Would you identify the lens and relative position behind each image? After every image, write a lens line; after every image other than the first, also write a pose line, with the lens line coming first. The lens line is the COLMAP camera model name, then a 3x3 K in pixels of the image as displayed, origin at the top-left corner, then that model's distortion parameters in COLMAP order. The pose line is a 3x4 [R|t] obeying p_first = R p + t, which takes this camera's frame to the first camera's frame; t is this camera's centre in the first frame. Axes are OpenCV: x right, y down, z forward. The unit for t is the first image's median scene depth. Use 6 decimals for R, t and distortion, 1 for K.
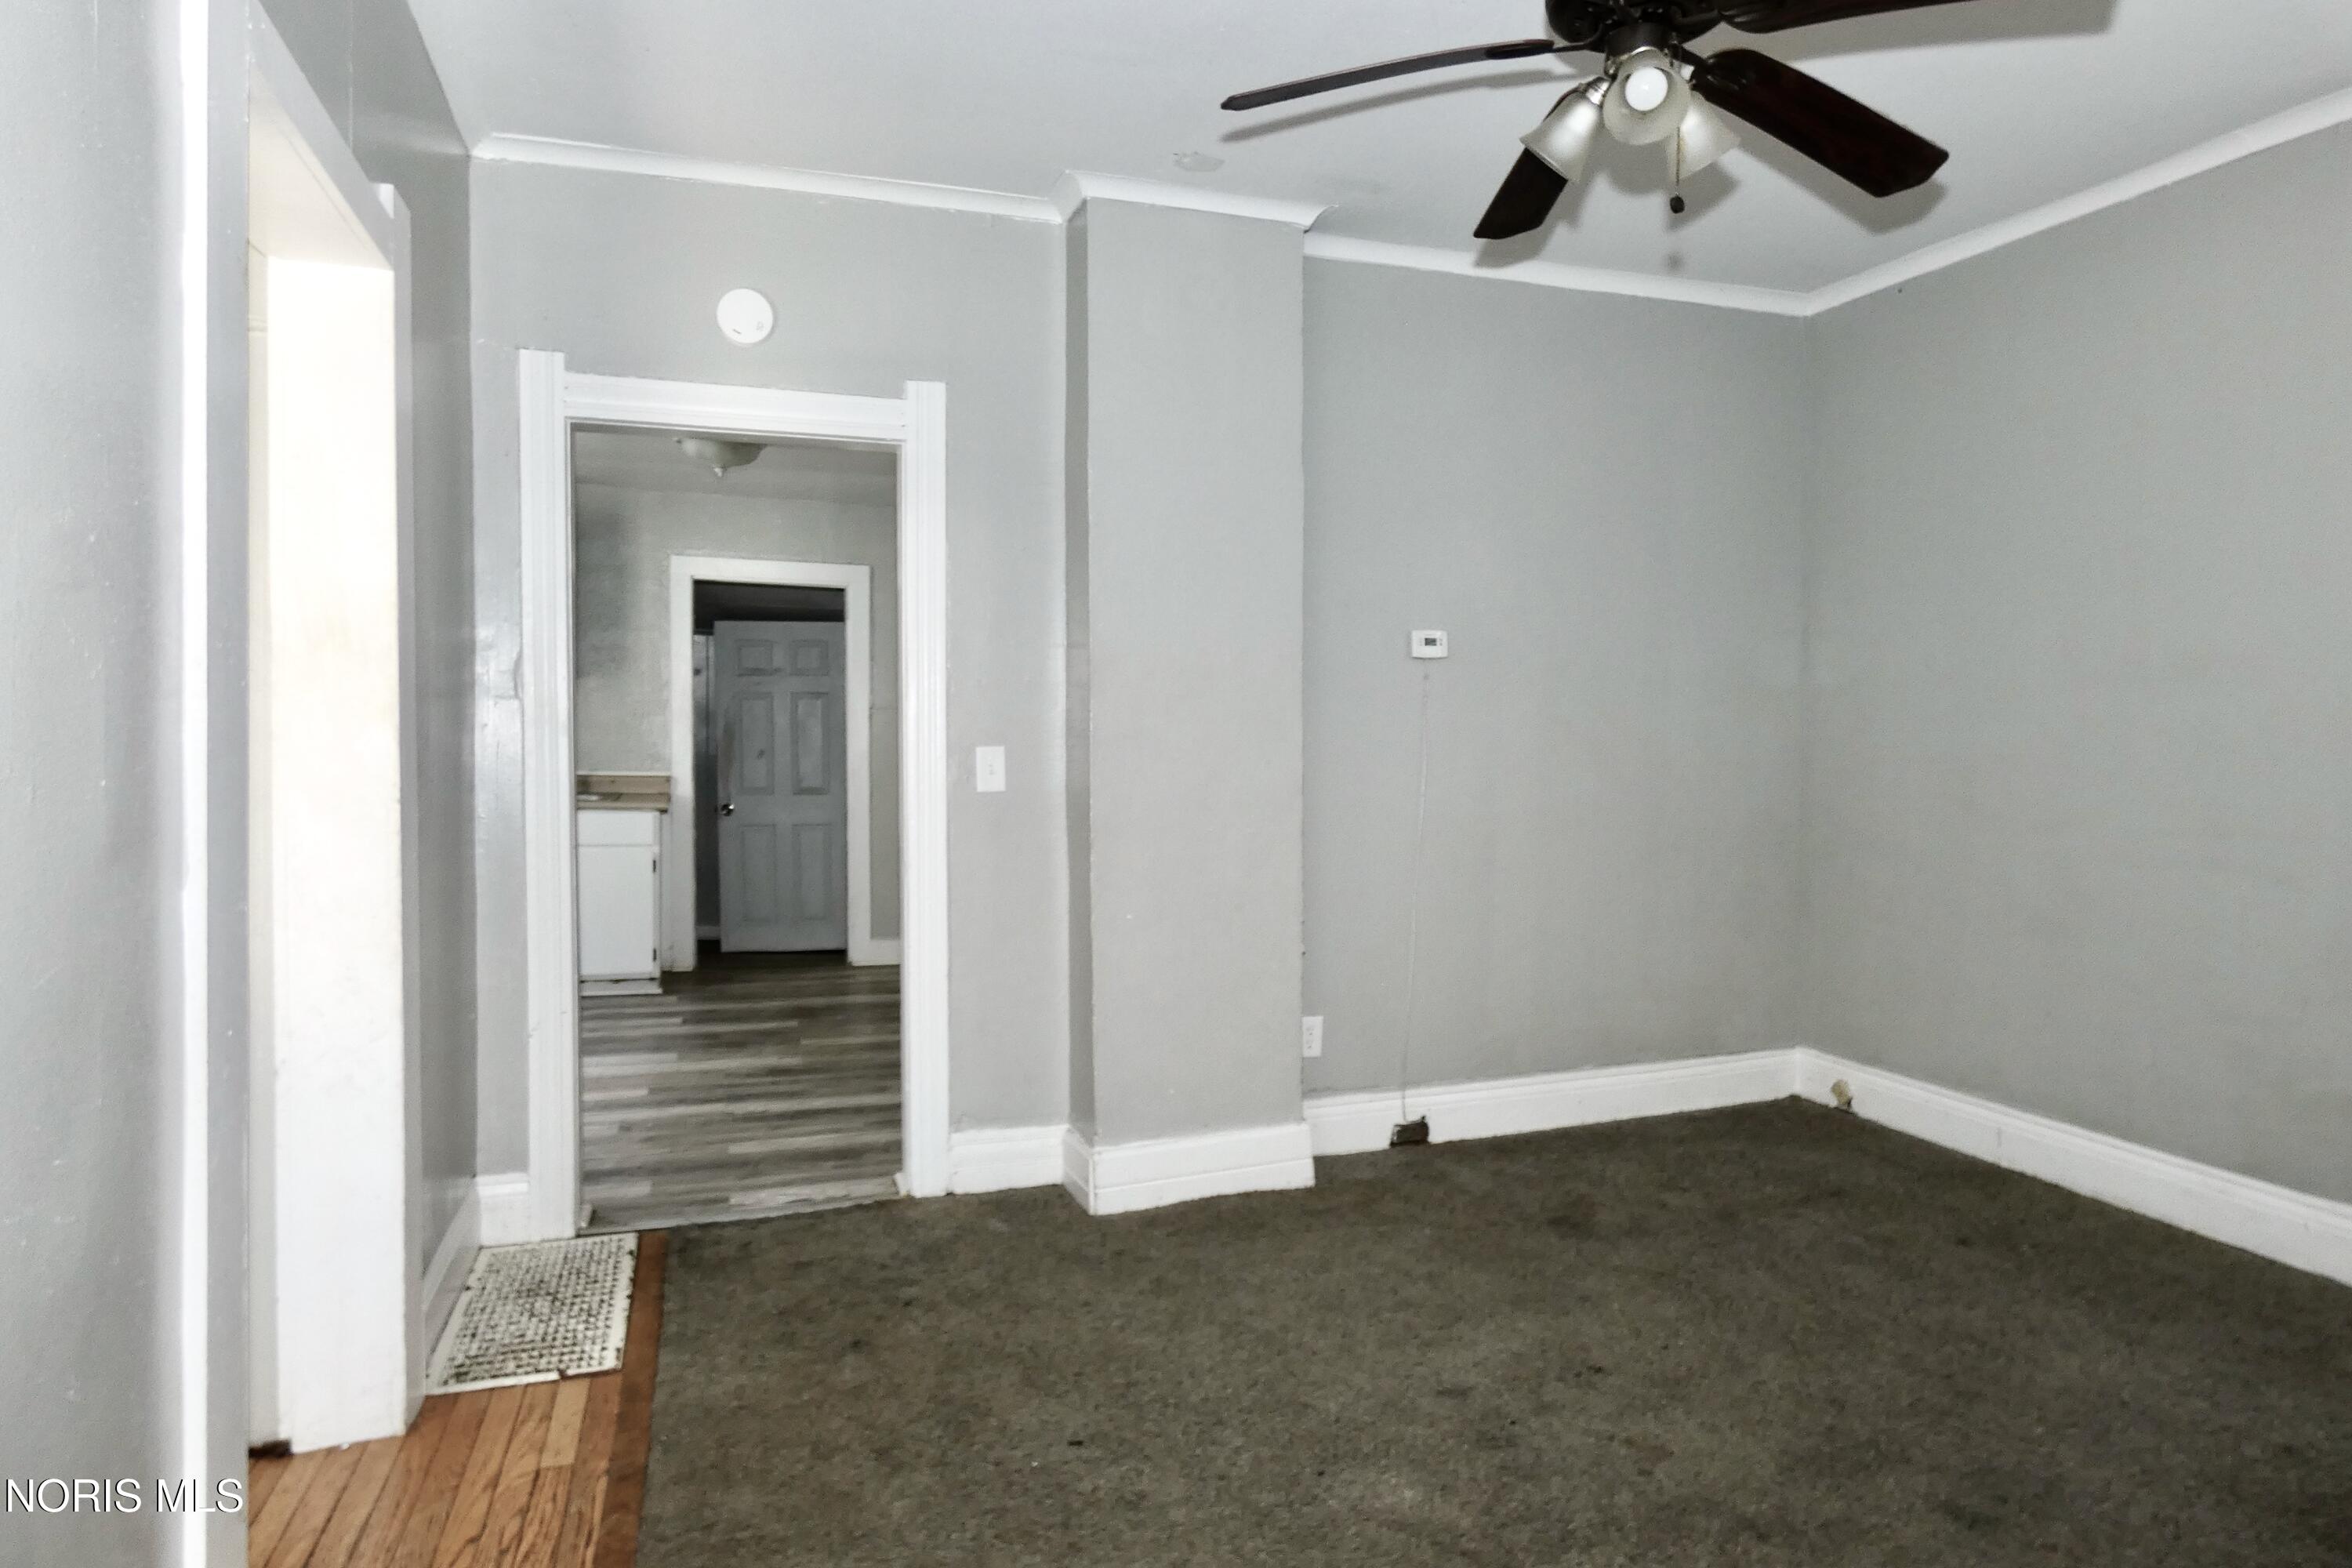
lens RADIAL K [[1469.0, 0, 1170.1], [0, 1469.0, 771.1], [0, 0, 1]] dist [-0.002245, 0.001438]
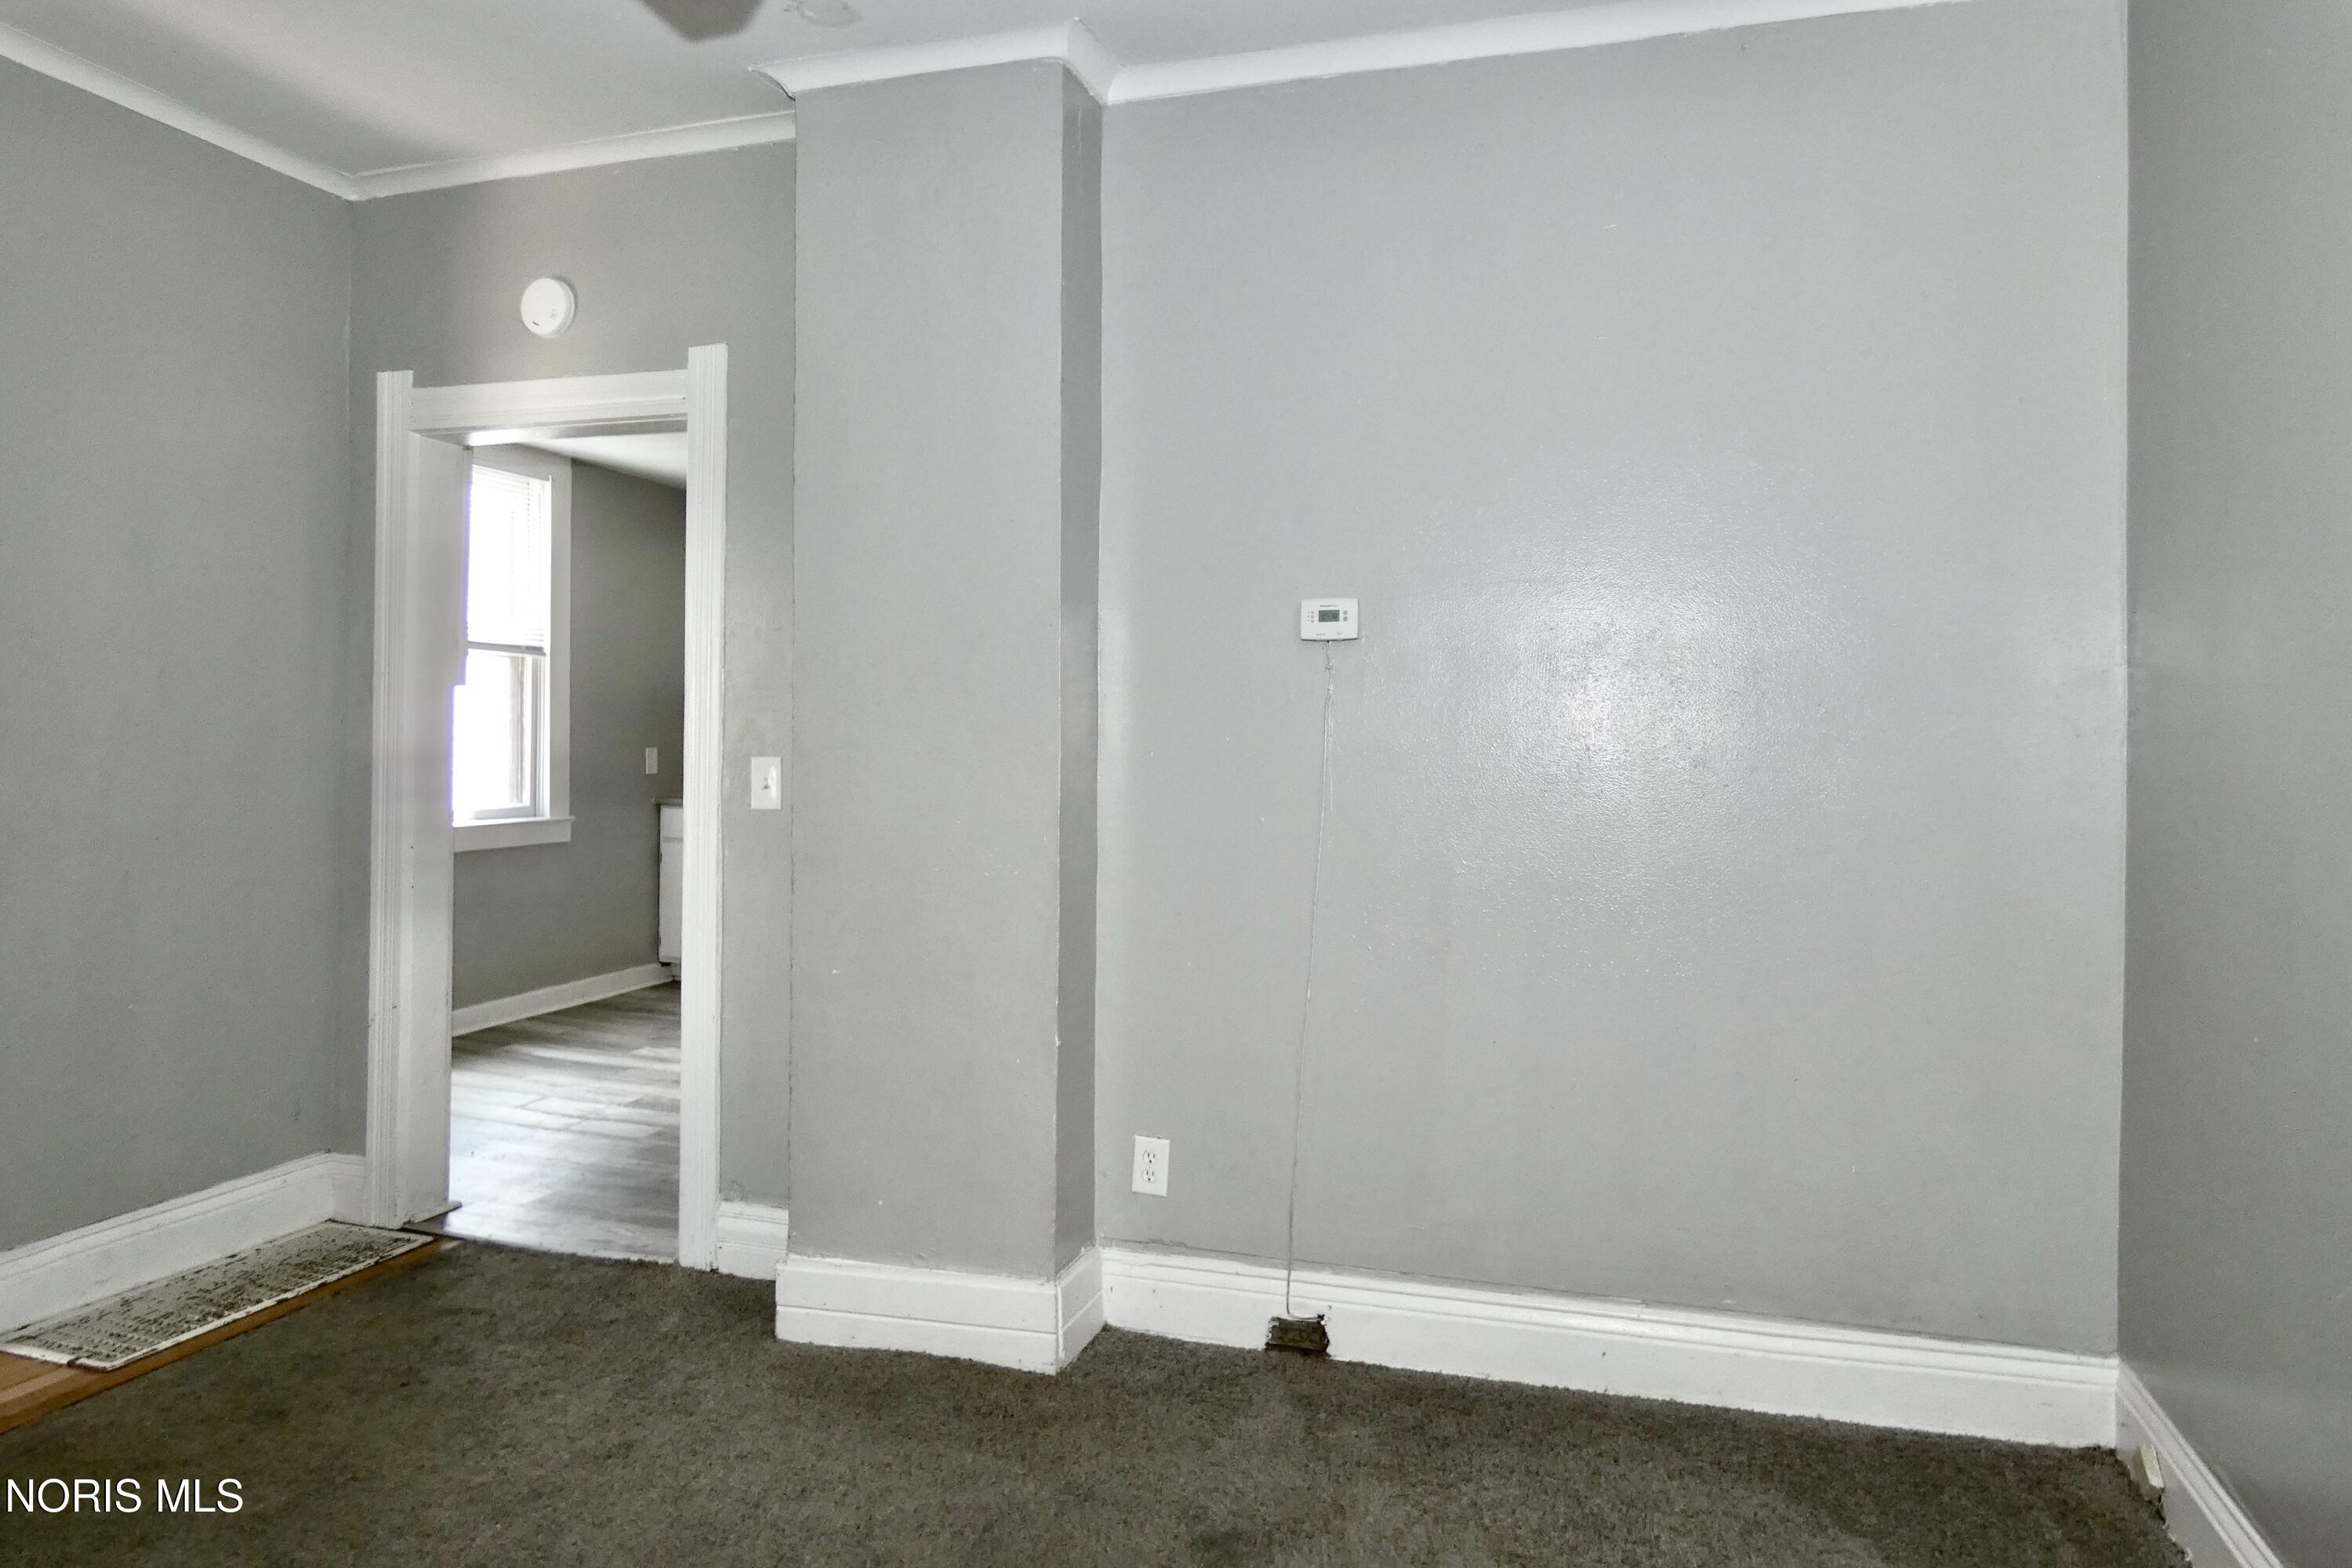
lens RADIAL K [[1482.2, 0, 1174.4], [0, 1482.2, 734.0], [0, 0, 1]] dist [0.001304, -0.000550]
pose [[0.796391, 0.008979, -0.604716, 0.615543], [-0.028766, 0.999320, -0.023045, -0.017633], [0.604098, 0.035748, 0.796108, 0.471902]]
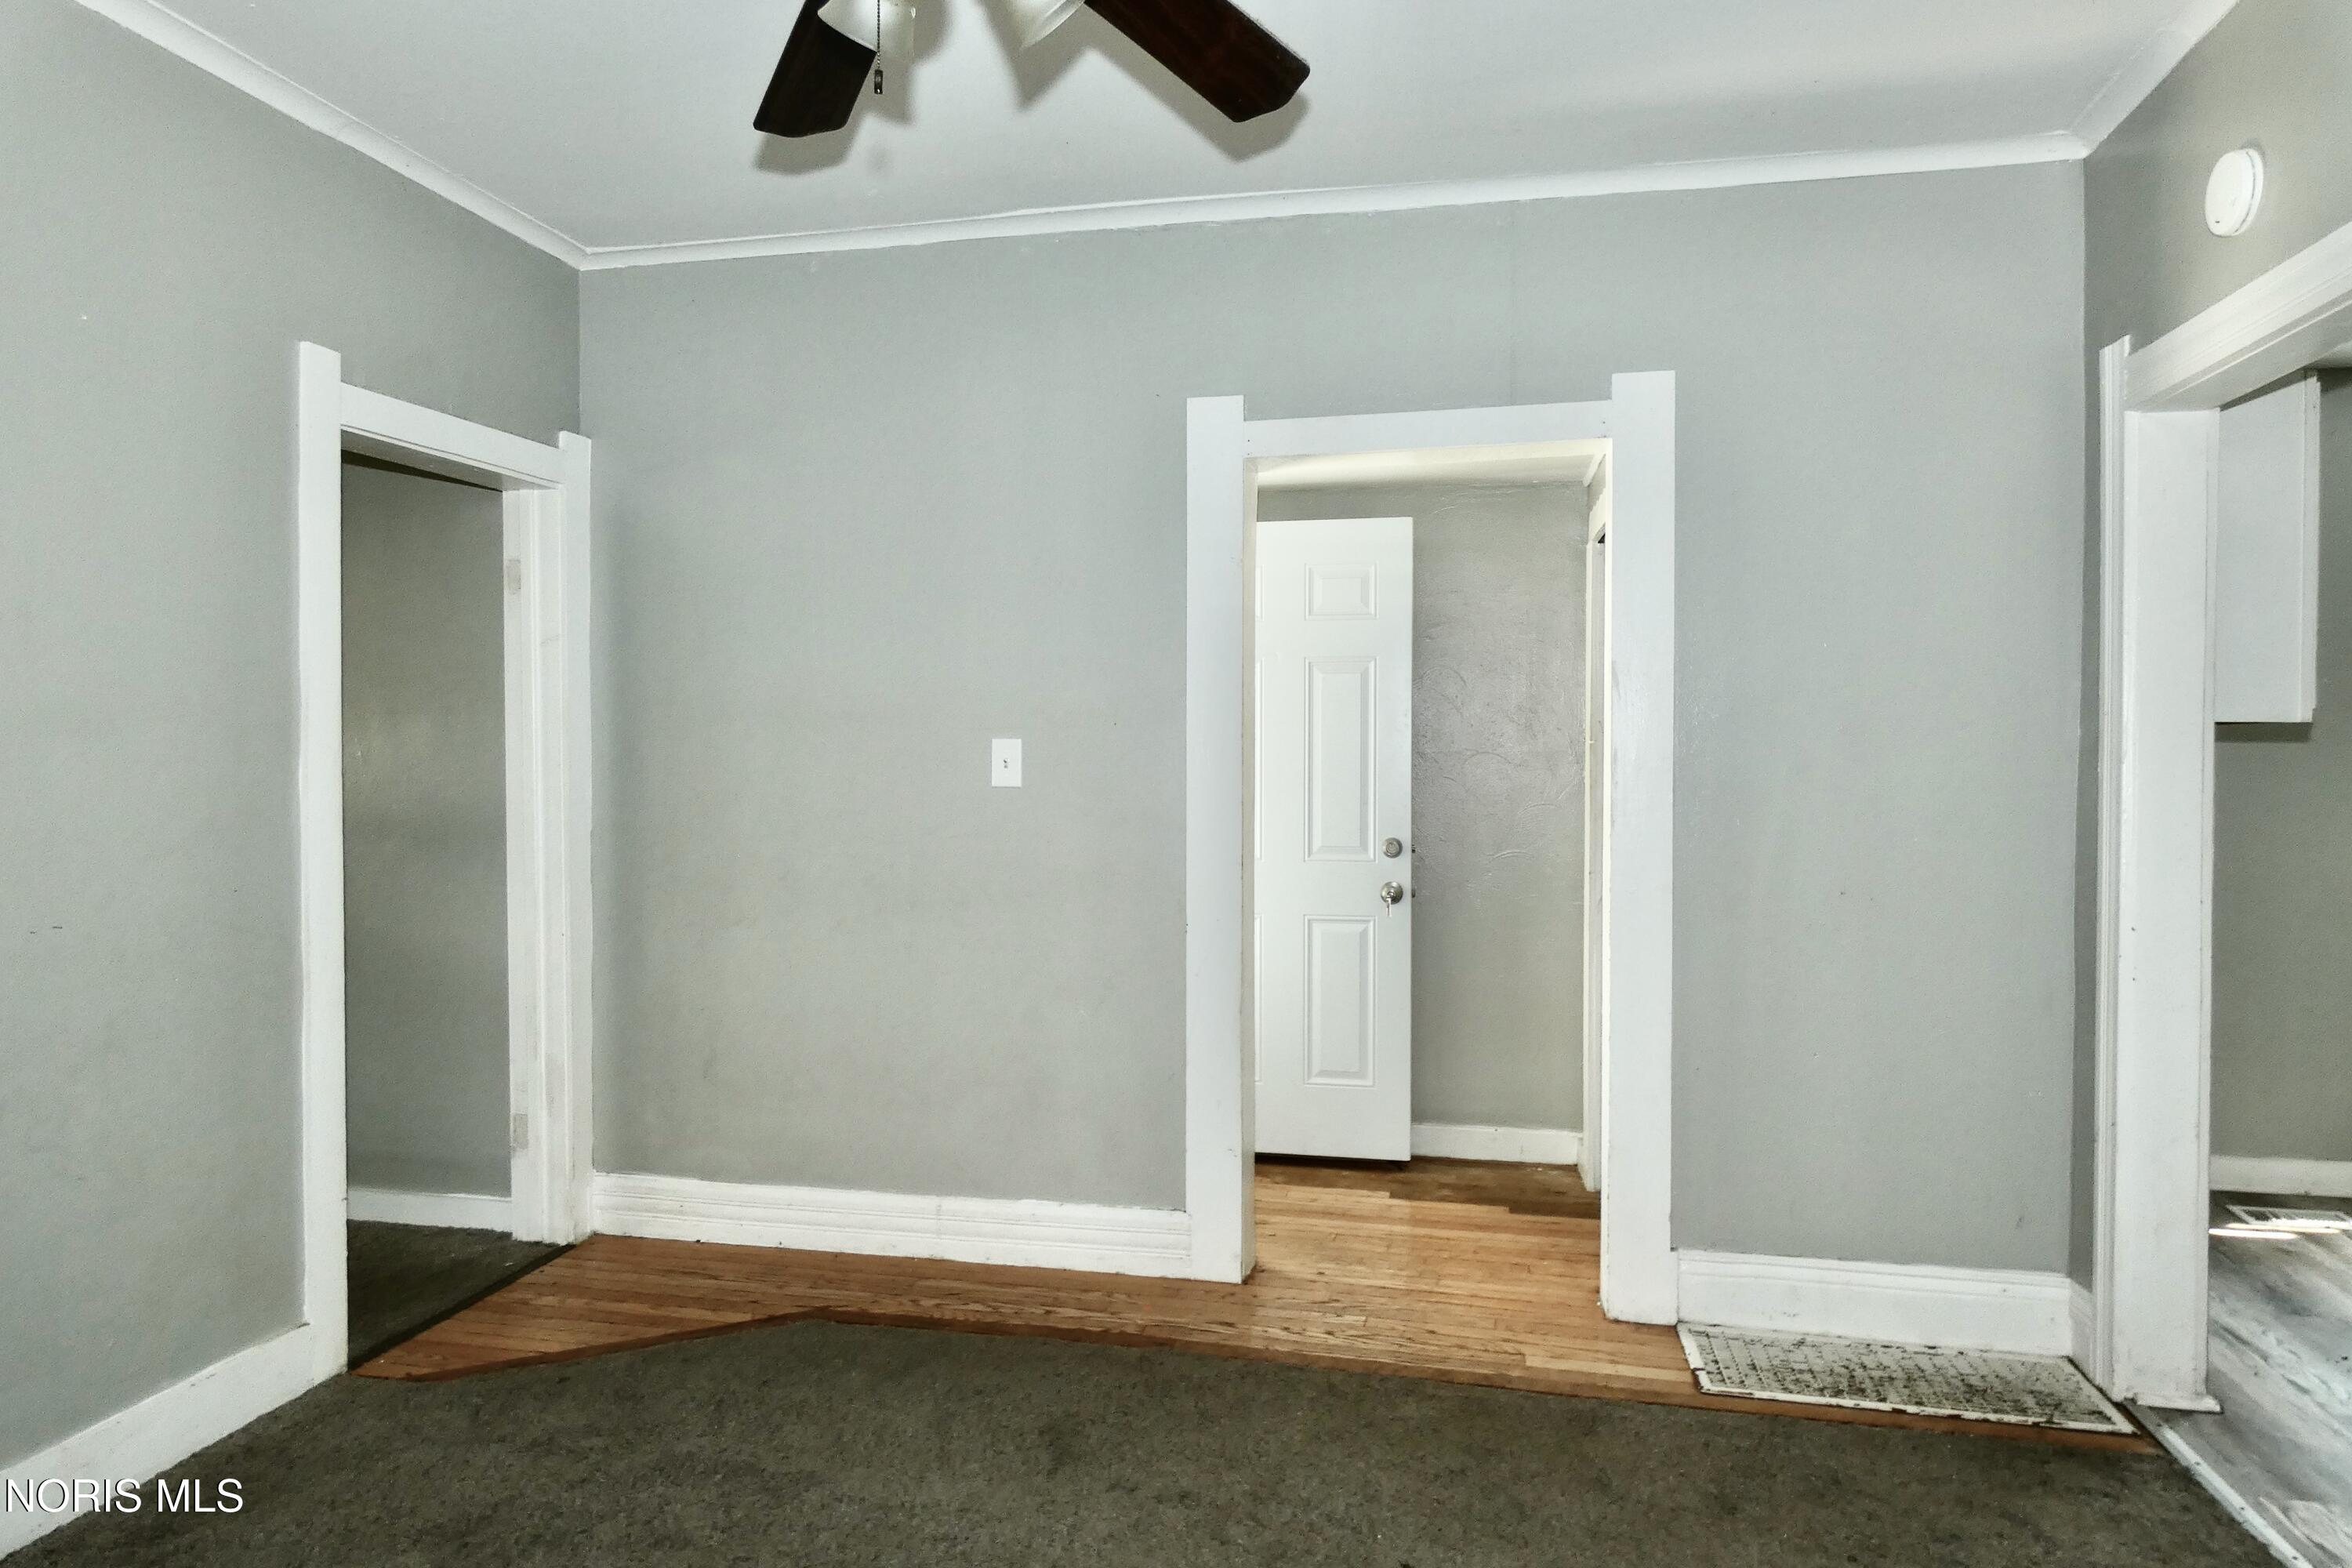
lens RADIAL K [[1368.6, 0, 1167.3], [0, 1368.6, 794.7], [0, 0, 1]] dist [-0.003118, -0.001137]
pose [[-0.535767, 0.015737, -0.844219, 0.504129], [-0.021956, 0.999229, 0.032560, -0.037106], [0.844081, 0.035980, -0.535008, 0.903974]]
